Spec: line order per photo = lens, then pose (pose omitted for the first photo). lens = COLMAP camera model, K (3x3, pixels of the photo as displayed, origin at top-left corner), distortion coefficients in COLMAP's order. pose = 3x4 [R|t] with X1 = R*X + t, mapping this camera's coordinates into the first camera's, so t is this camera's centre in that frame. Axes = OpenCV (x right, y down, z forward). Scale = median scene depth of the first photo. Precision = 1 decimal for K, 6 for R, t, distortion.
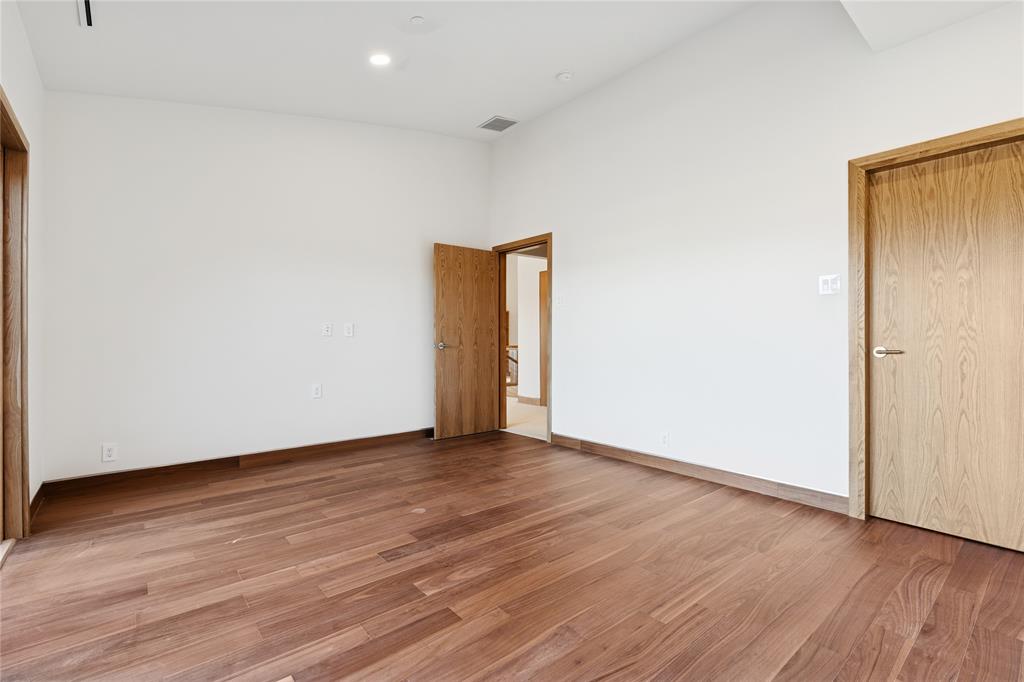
lens RADIAL K [[464.1, 0, 511.7], [0, 464.1, 341.6], [0, 0, 1]] dist [-0.005650, -0.000369]
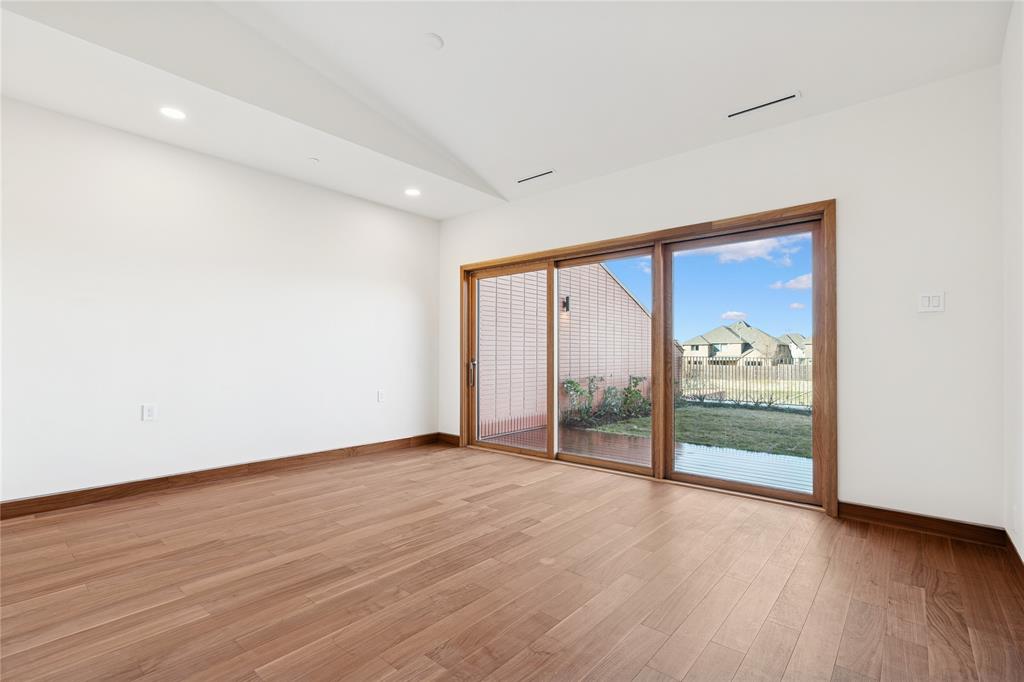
lens RADIAL K [[464.1, 0, 512.4], [0, 464.1, 344.4], [0, 0, 1]] dist [-0.005650, -0.000369]
pose [[-0.987139, -0.005683, -0.159766, -0.000765], [-0.002513, 0.999796, -0.020037, -0.012501], [0.159847, -0.019378, -0.986952, 2.125019]]
